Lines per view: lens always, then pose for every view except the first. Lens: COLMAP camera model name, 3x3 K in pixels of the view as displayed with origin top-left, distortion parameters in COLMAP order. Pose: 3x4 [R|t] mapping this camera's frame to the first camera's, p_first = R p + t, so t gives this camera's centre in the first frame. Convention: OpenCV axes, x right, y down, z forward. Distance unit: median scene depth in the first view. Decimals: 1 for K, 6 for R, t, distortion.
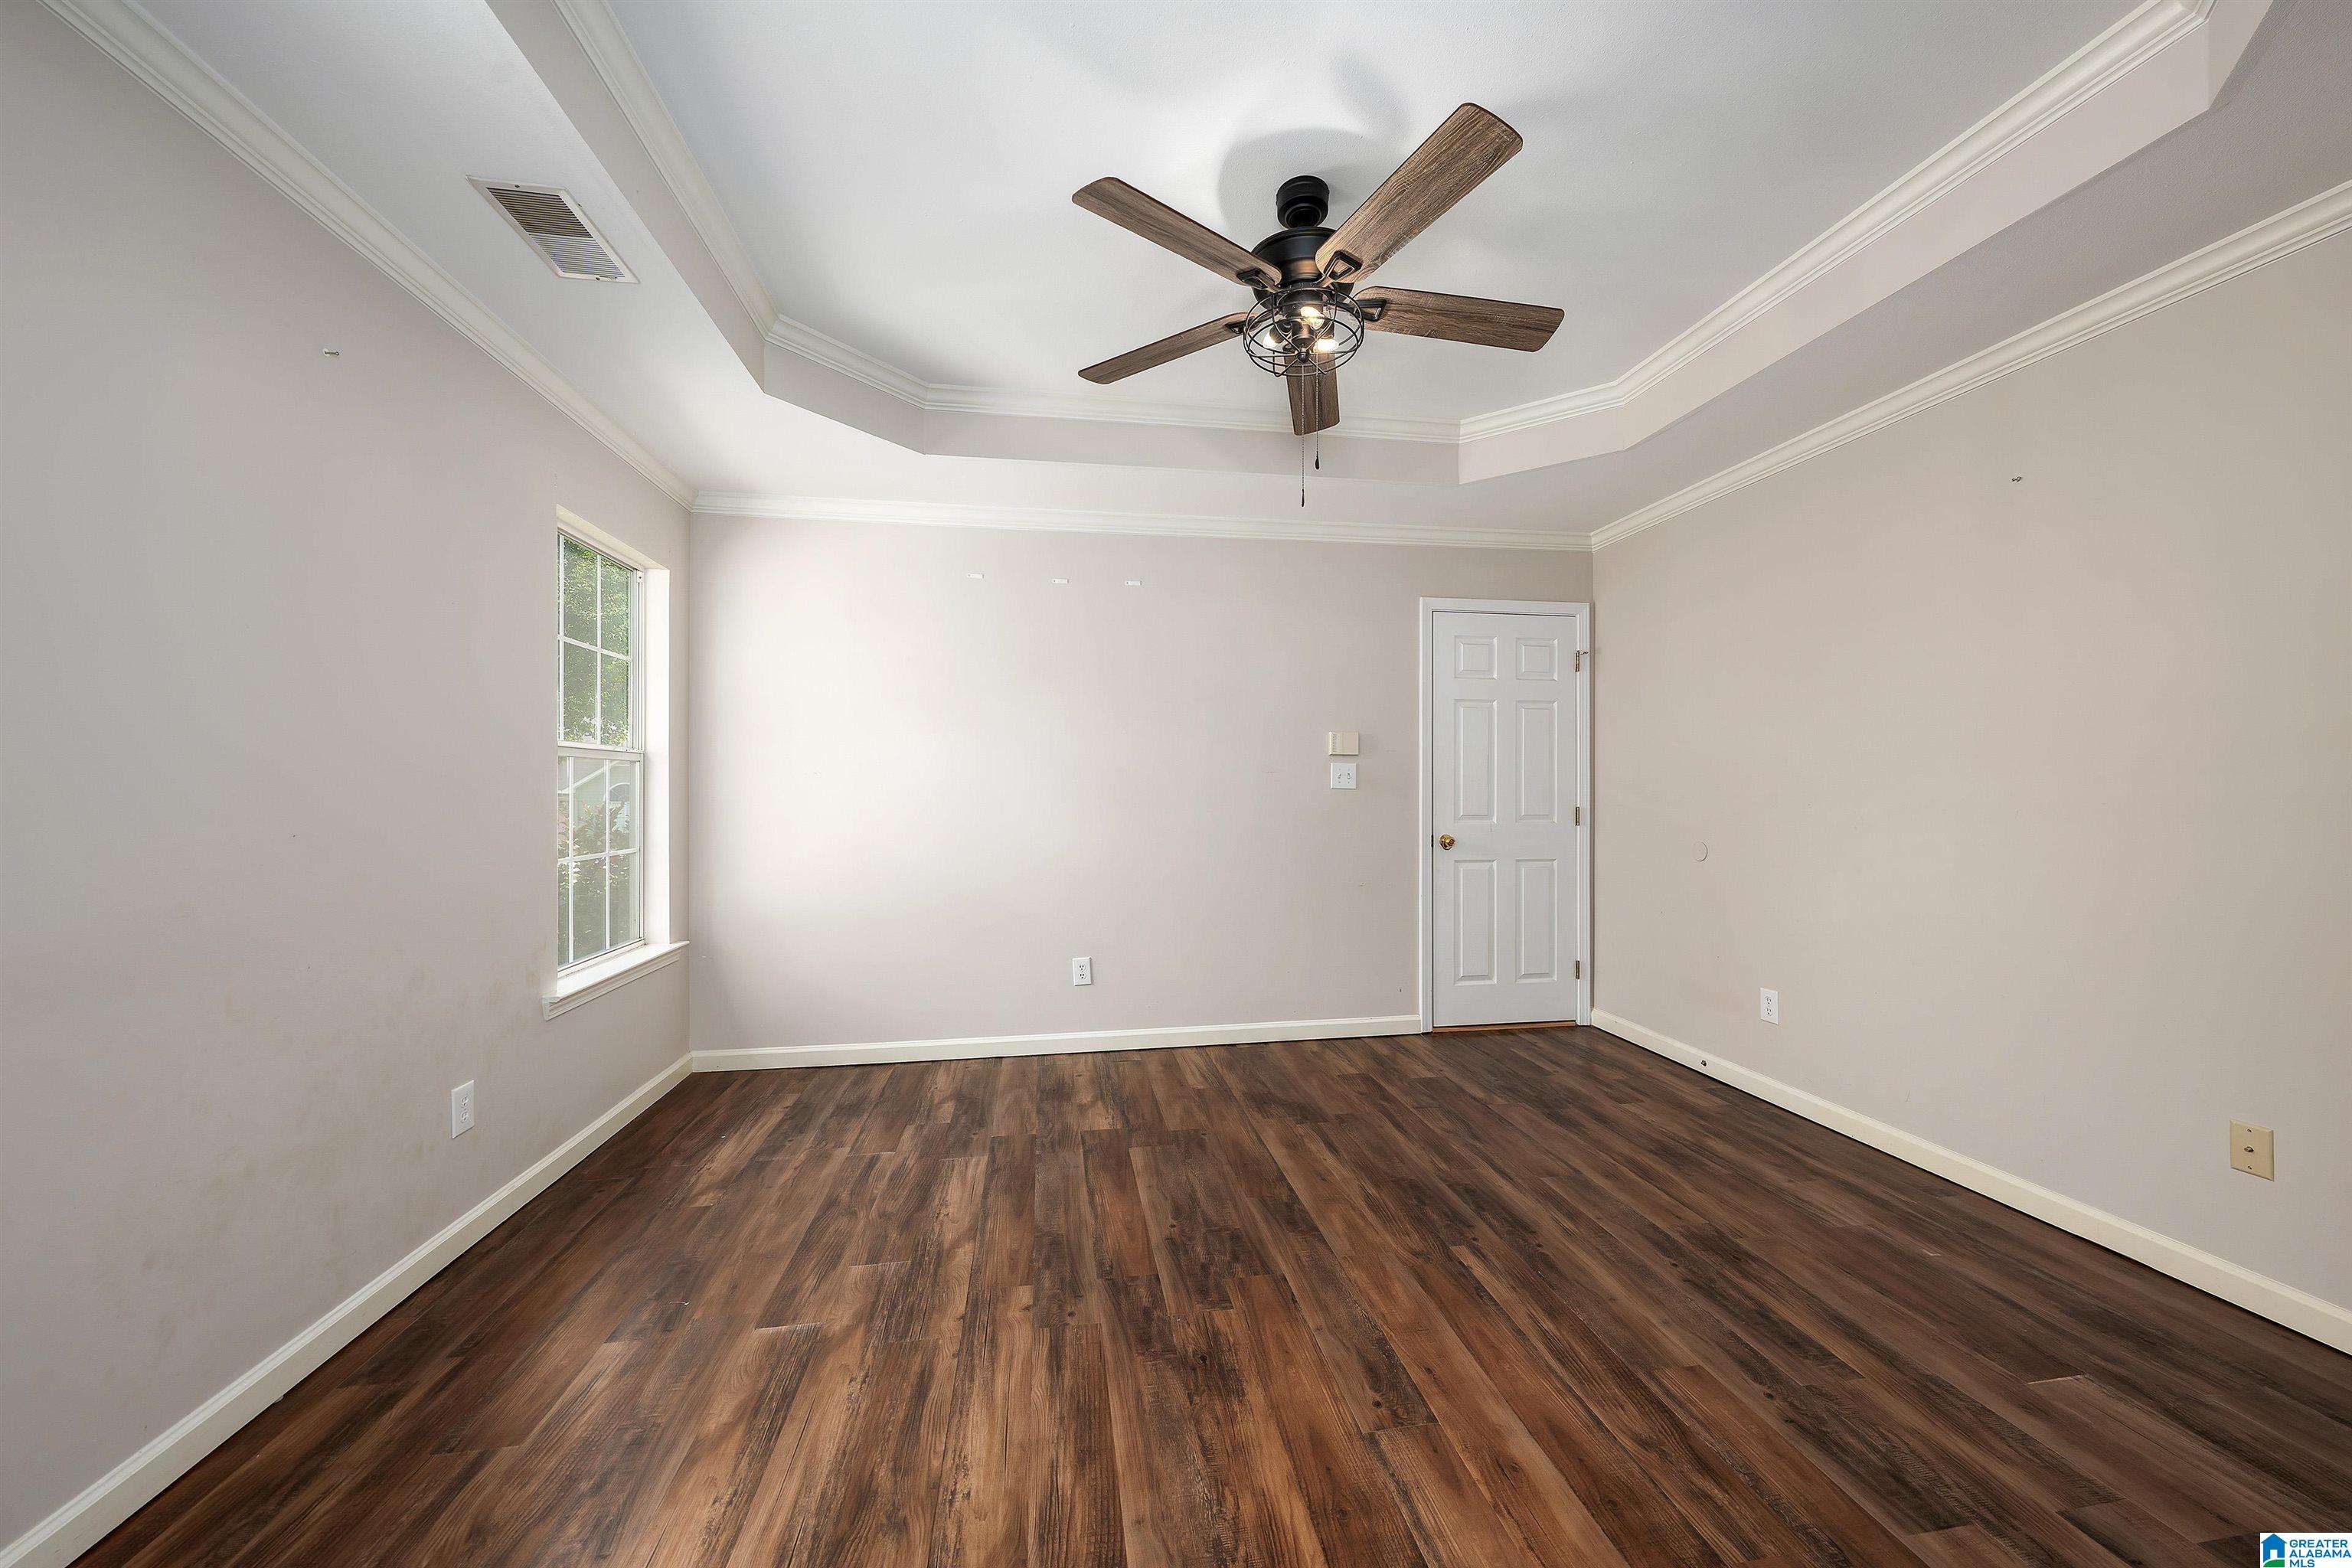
lens RADIAL K [[861.3, 0, 1183.6], [0, 861.3, 786.2], [0, 0, 1]] dist [-0.002371, -0.000144]
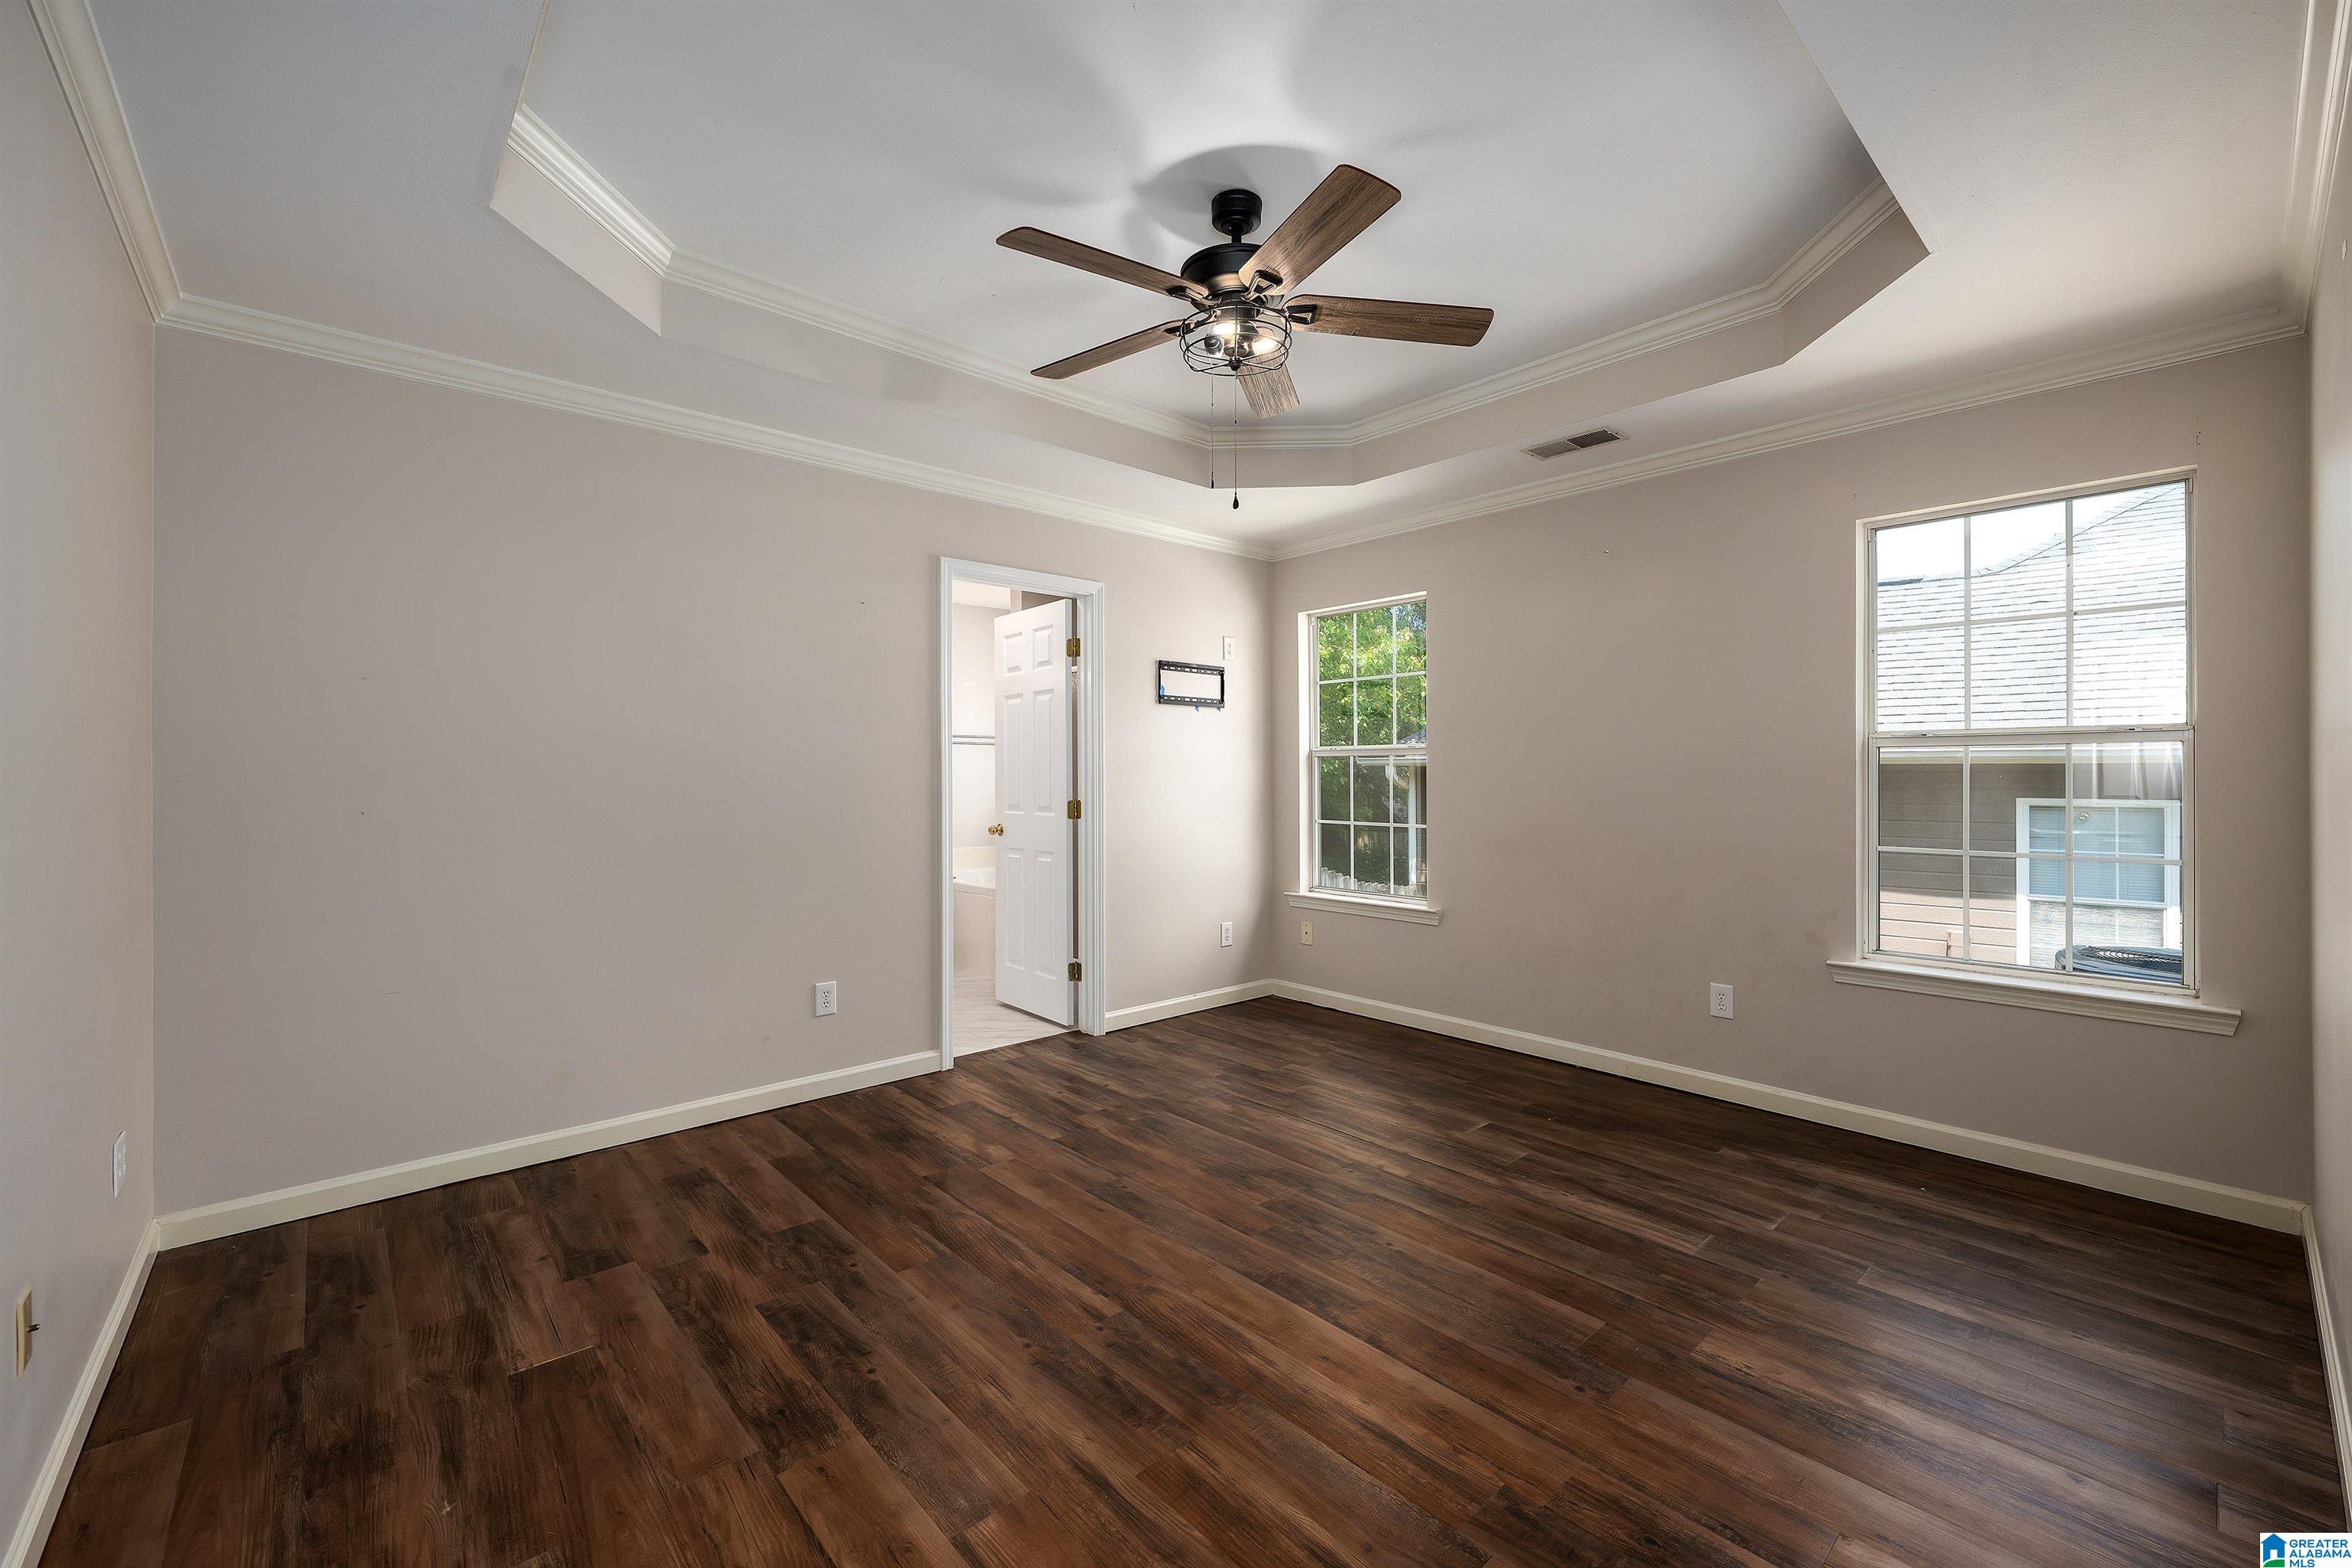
lens RADIAL K [[950.9, 0, 1182.1], [0, 950.9, 777.9], [0, 0, 1]] dist [-0.000561, -0.000067]
pose [[-0.844167, 0.002413, -0.536074, 0.810465], [0.001782, 0.999997, 0.001696, -0.003540], [0.536077, 0.000477, -0.844169, 1.932125]]
